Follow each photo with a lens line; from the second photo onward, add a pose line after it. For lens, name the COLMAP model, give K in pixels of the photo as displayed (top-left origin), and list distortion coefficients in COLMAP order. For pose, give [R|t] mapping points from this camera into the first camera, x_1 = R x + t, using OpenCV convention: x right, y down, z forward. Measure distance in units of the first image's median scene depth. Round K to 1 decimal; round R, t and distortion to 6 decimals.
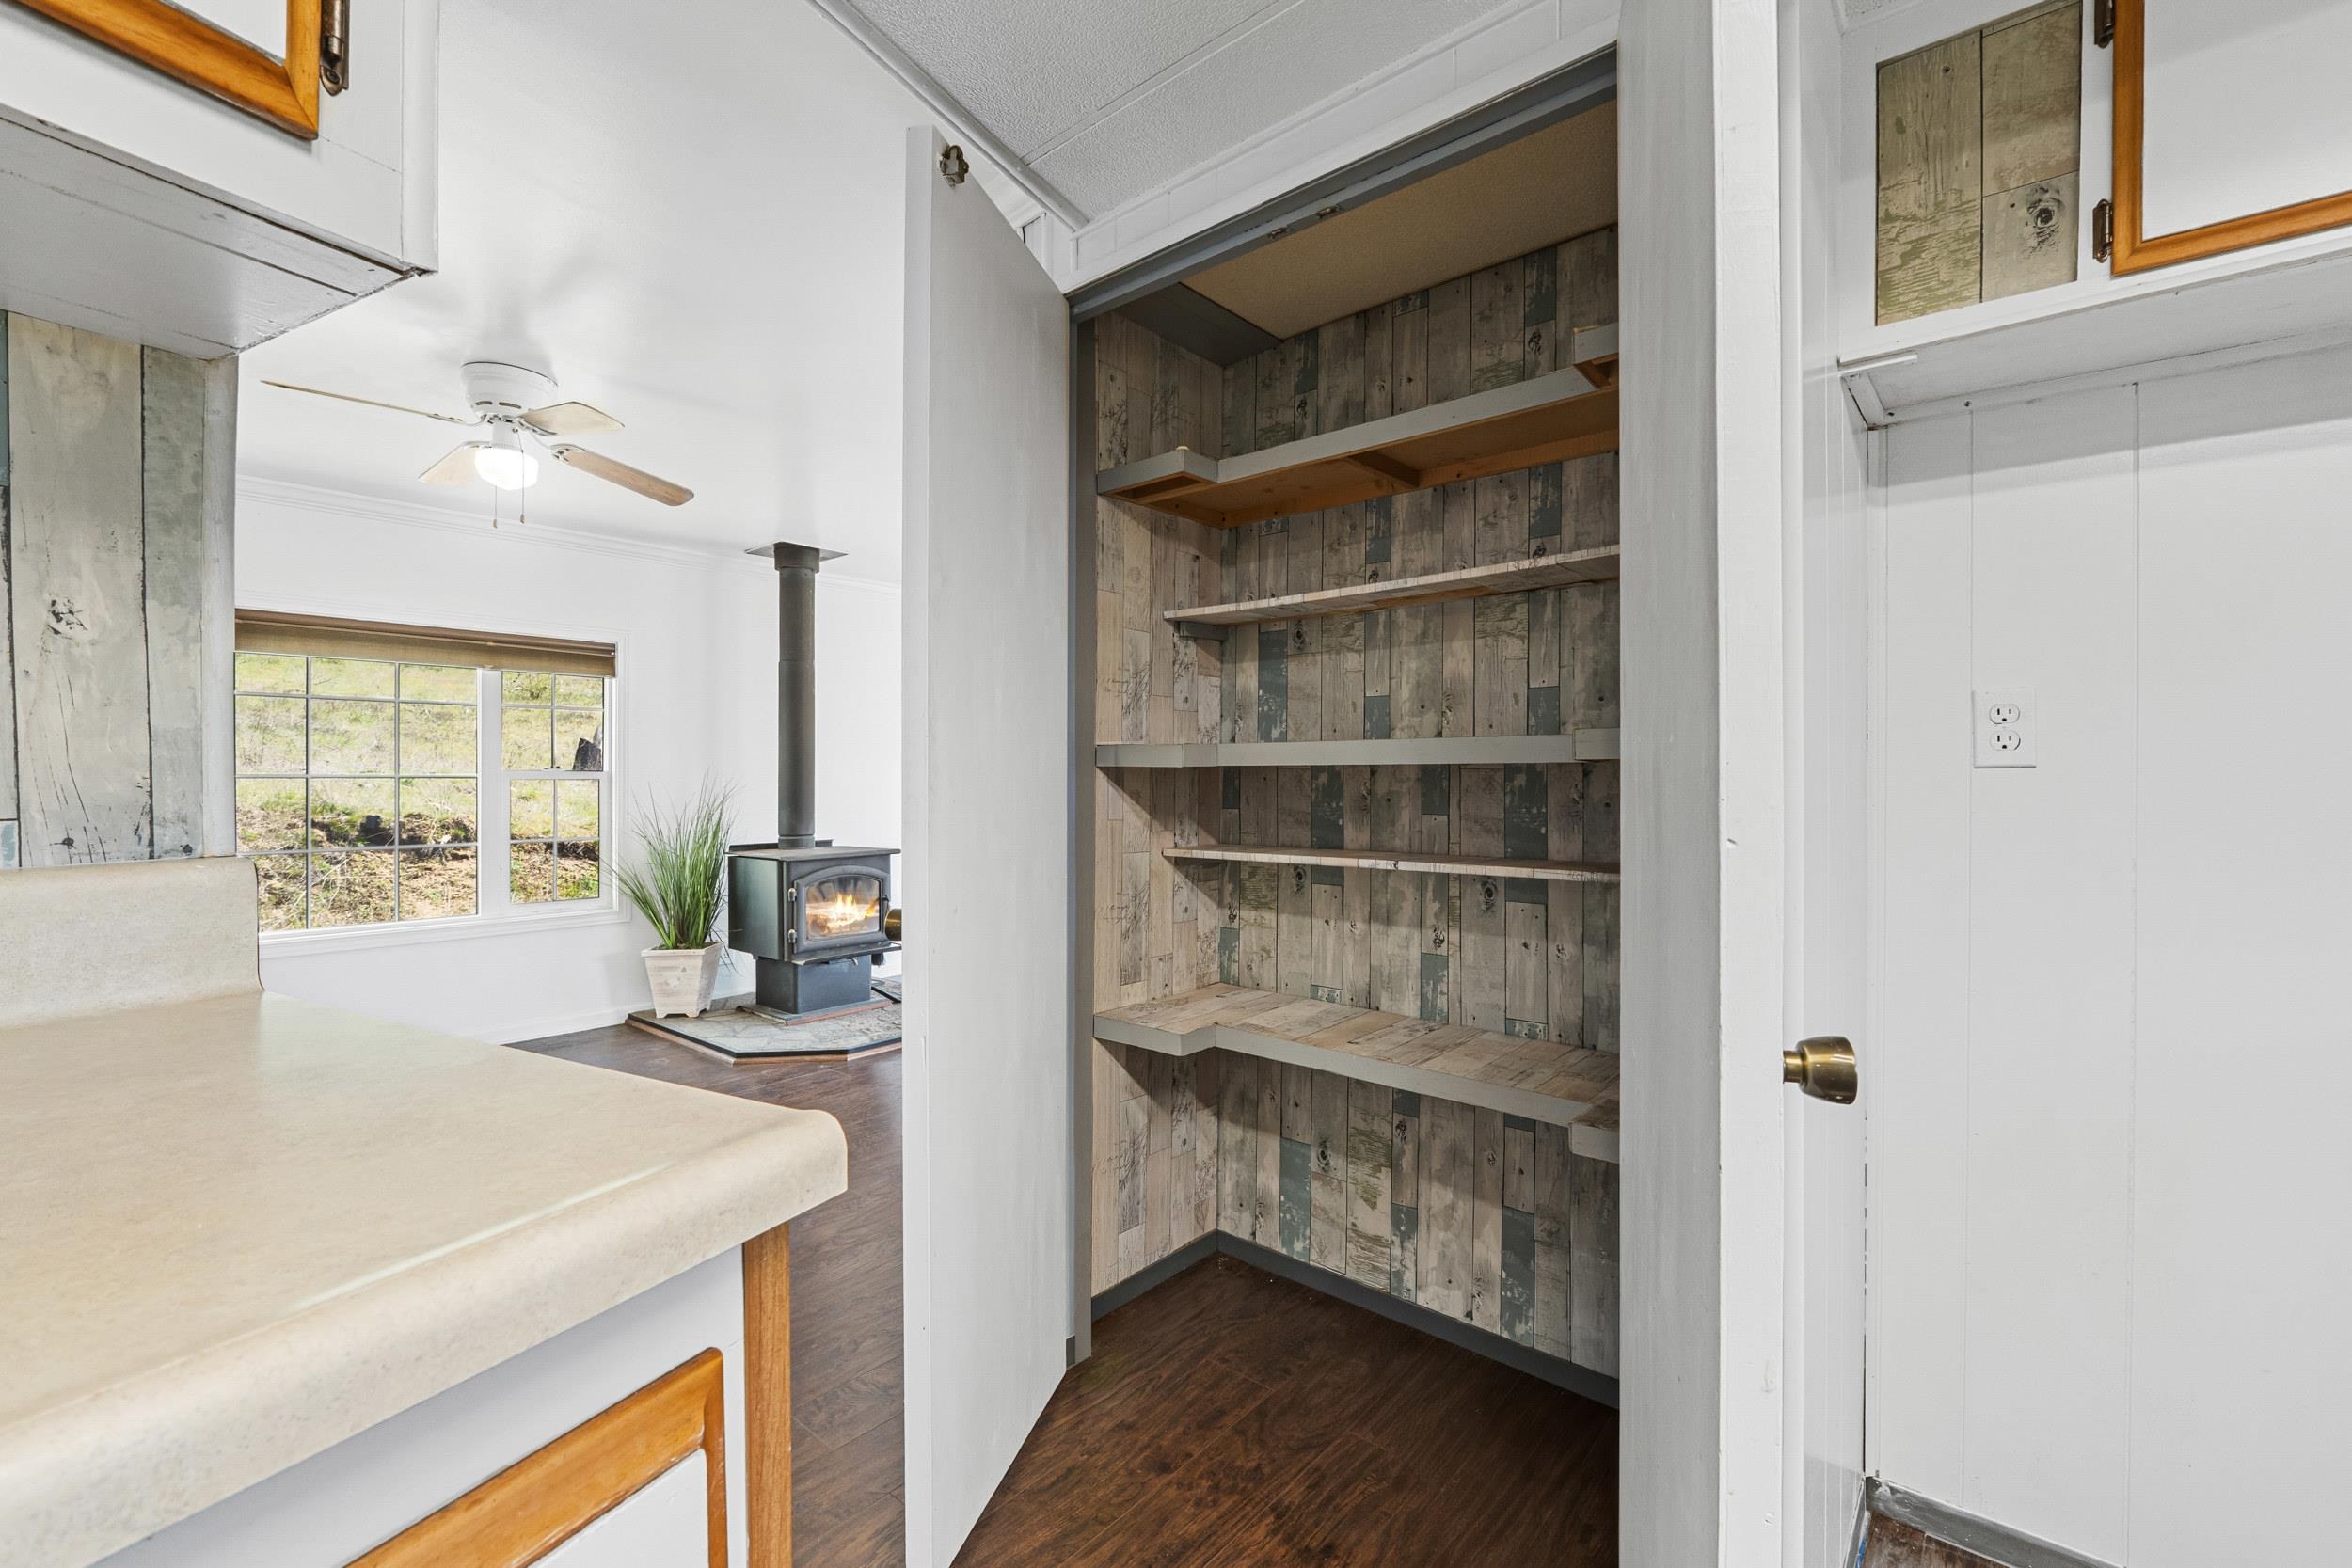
lens RADIAL K [[998.8, 0, 1166.8], [0, 998.8, 782.4], [0, 0, 1]] dist [-0.005716, -0.000747]
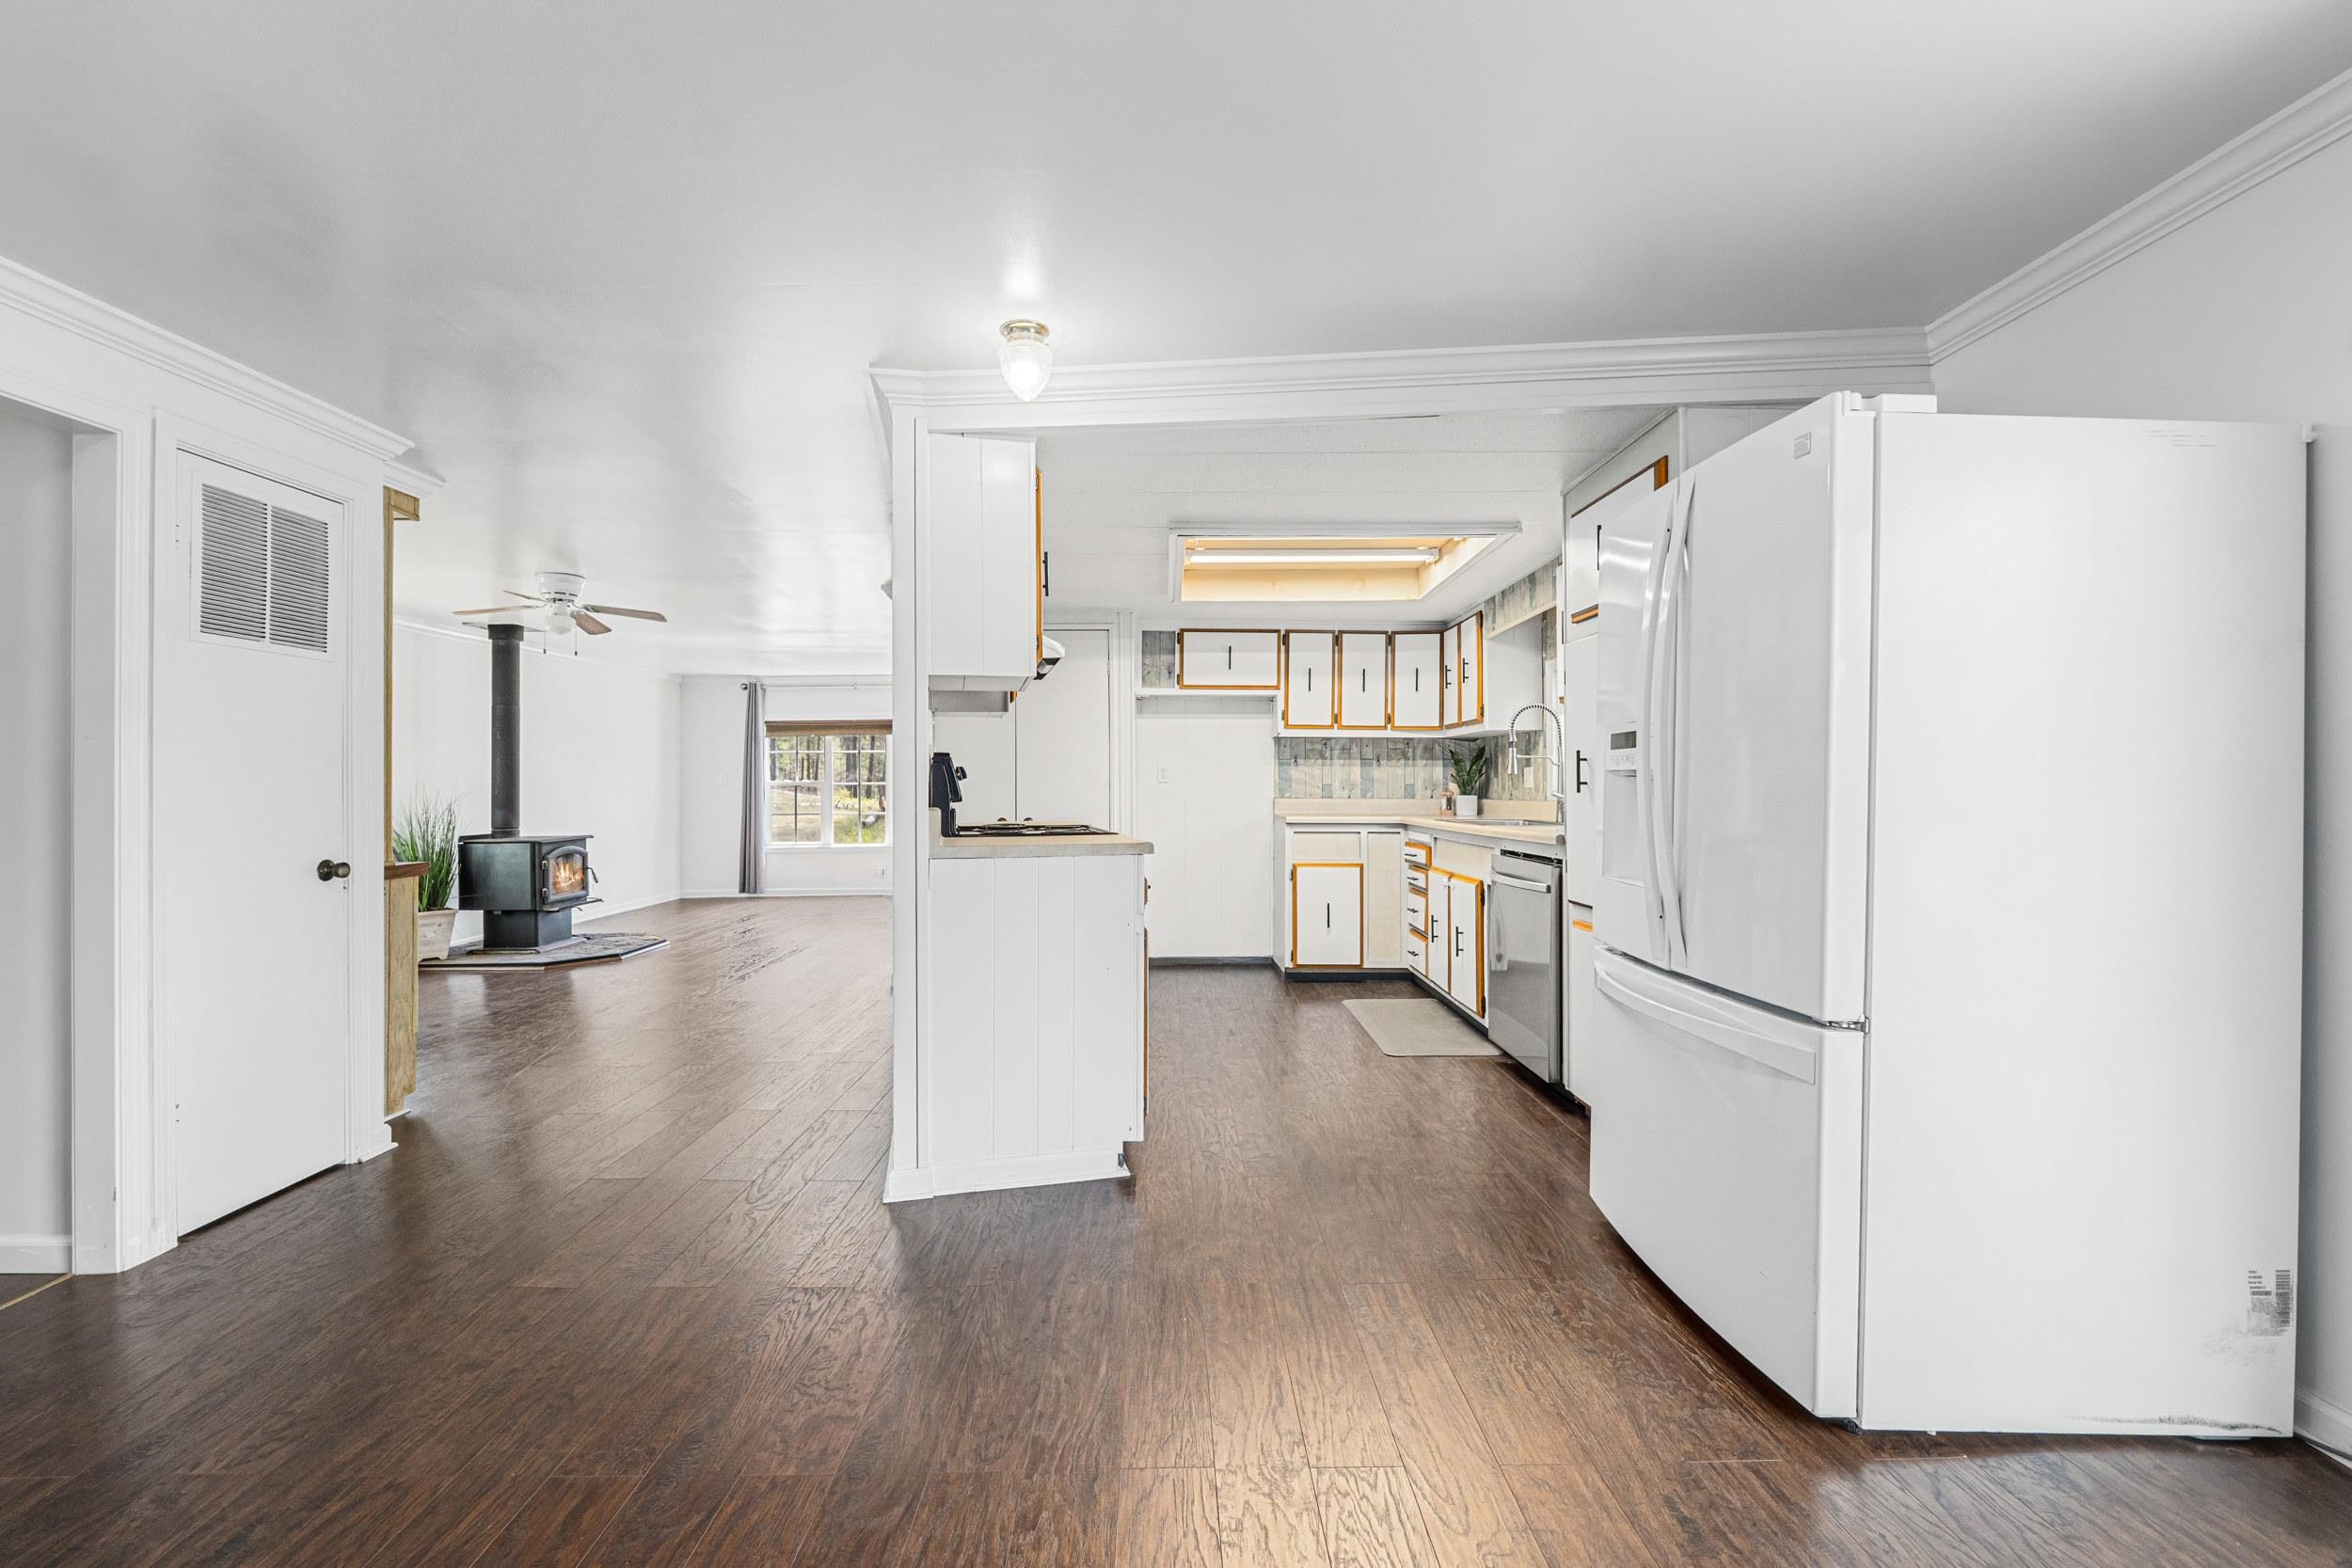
lens RADIAL K [[998.8, 0, 1178.5], [0, 998.8, 770.9], [0, 0, 1]] dist [-0.005716, -0.000747]
pose [[0.751917, 0.005708, 0.659233, -0.602832], [0.006910, 0.999839, -0.016539, 0.002545], [-0.659221, 0.016991, 0.751757, -0.705381]]
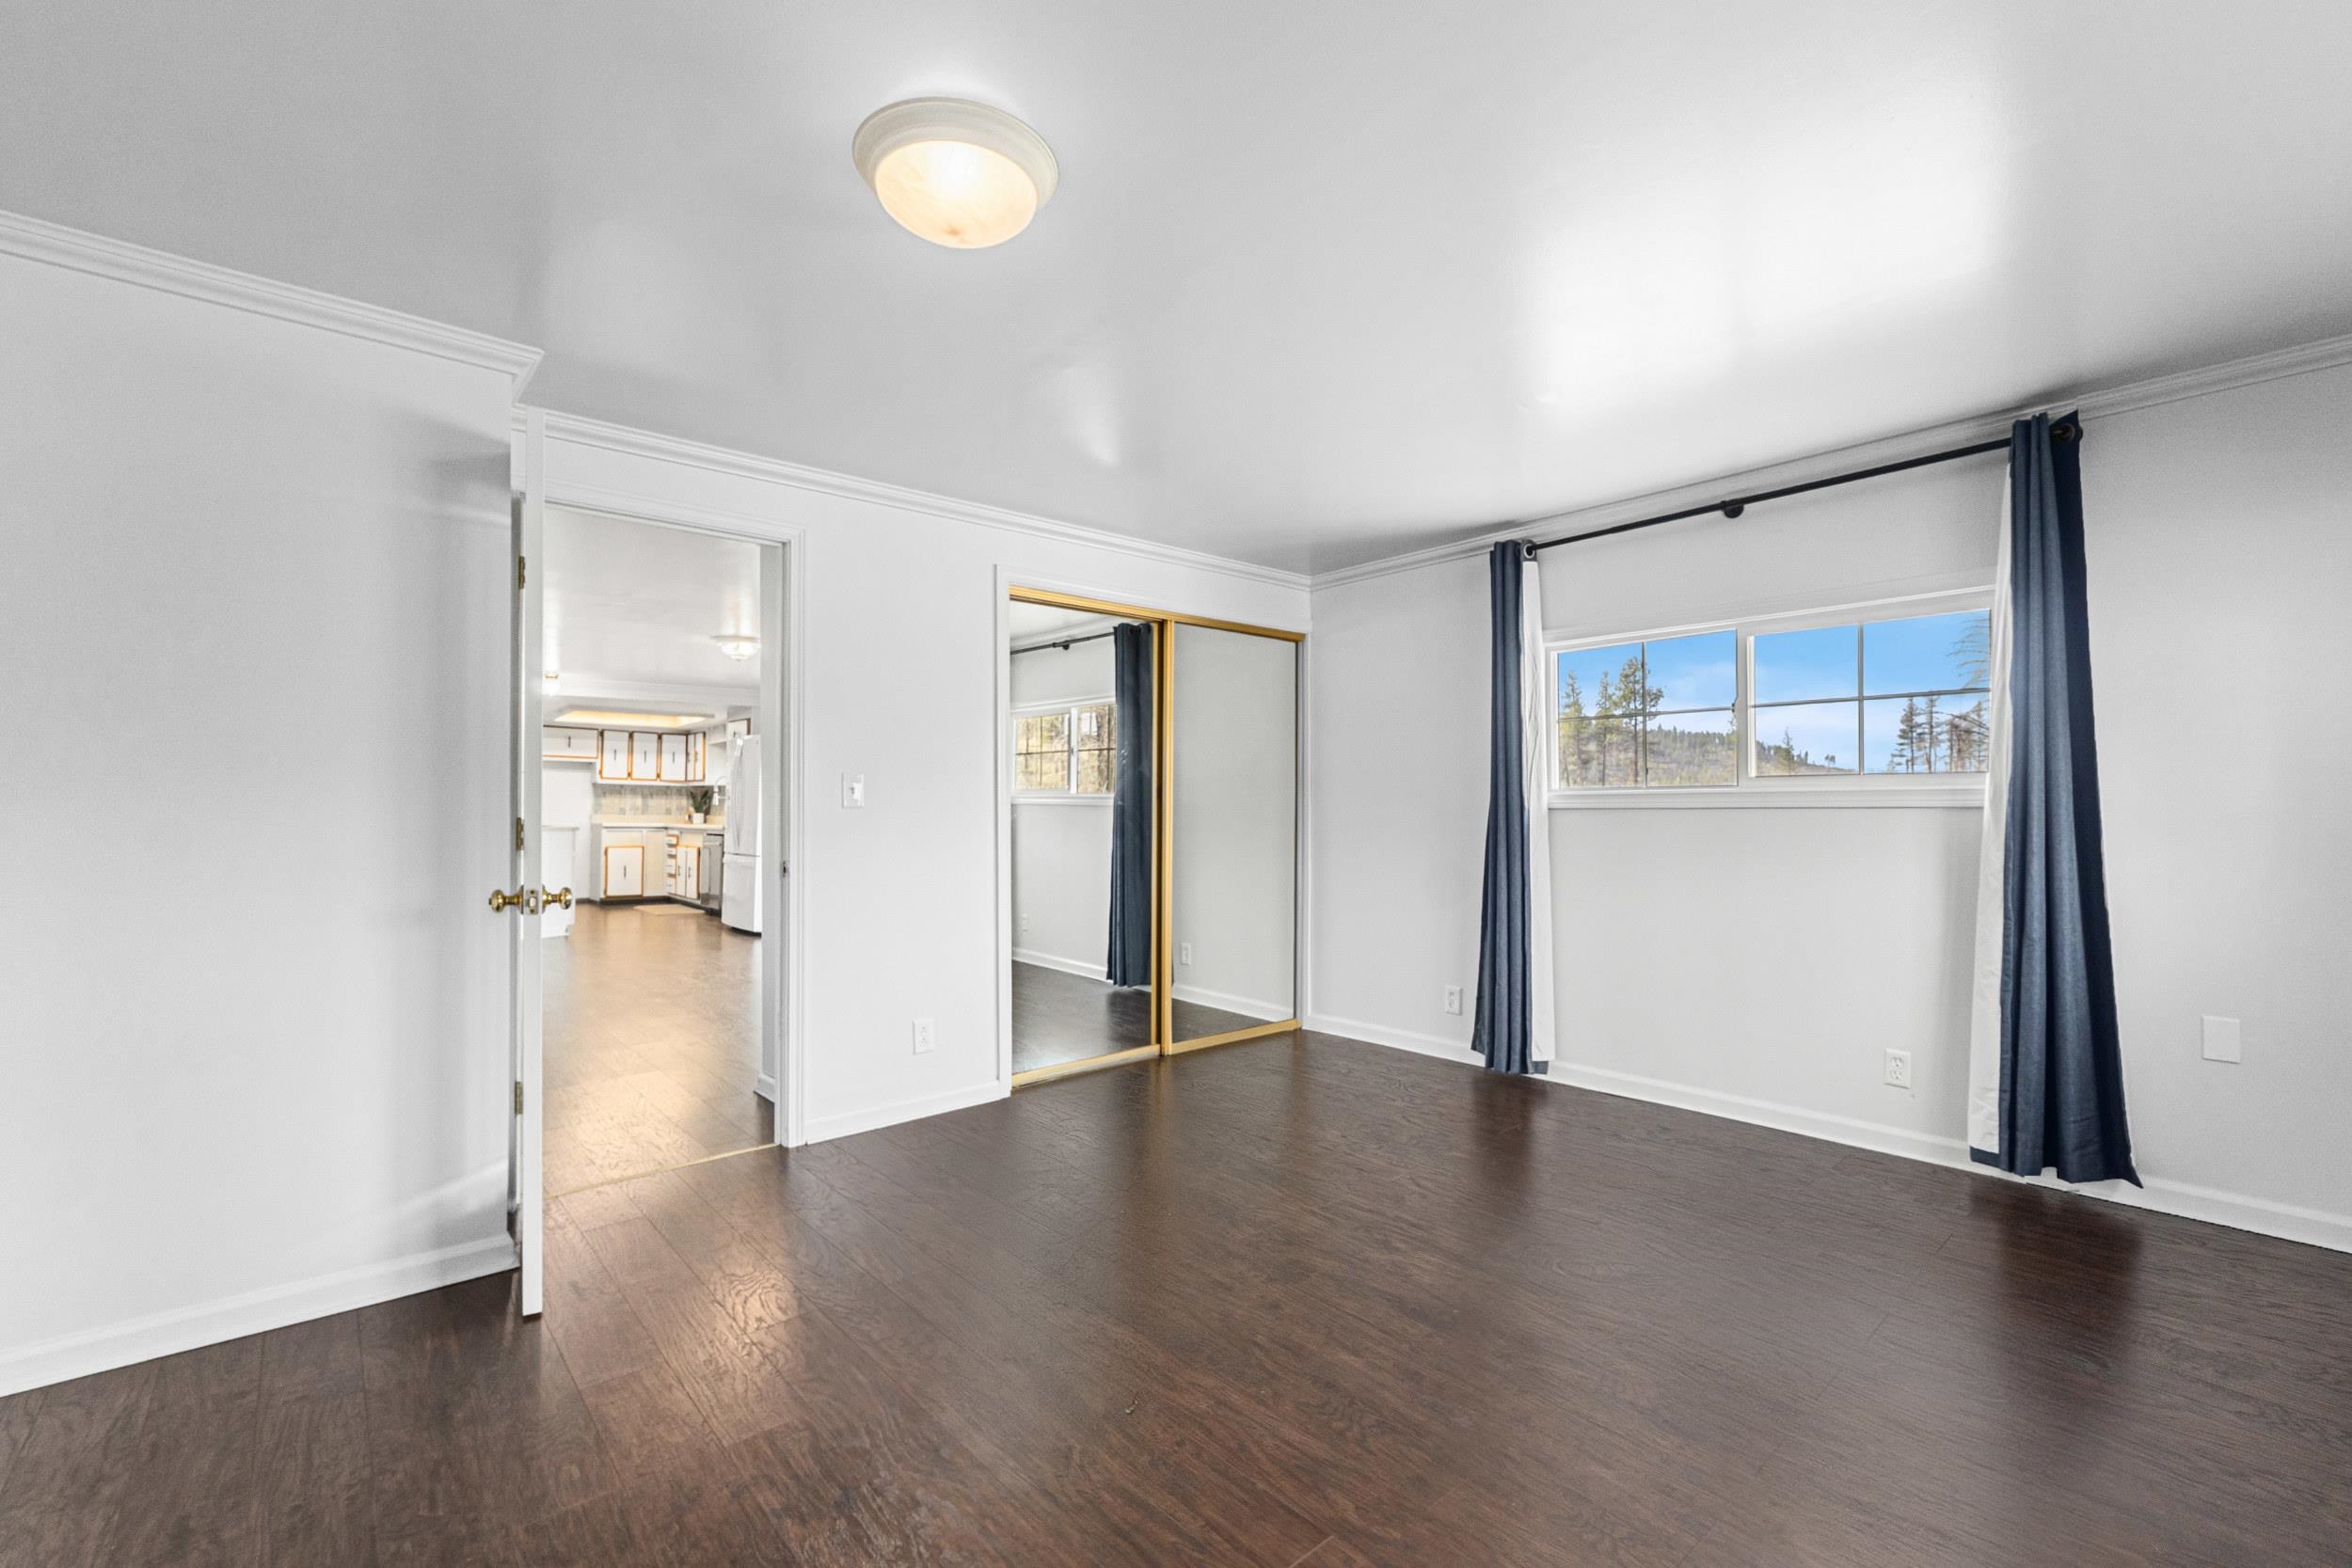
lens RADIAL K [[998.8, 0, 1161.3], [0, 998.8, 794.1], [0, 0, 1]] dist [-0.005716, -0.000747]
pose [[0.161747, 0.010984, 0.986771, -1.887943], [-0.003471, 0.999938, -0.010562, -0.012676], [-0.986826, -0.001717, 0.161775, -1.621389]]
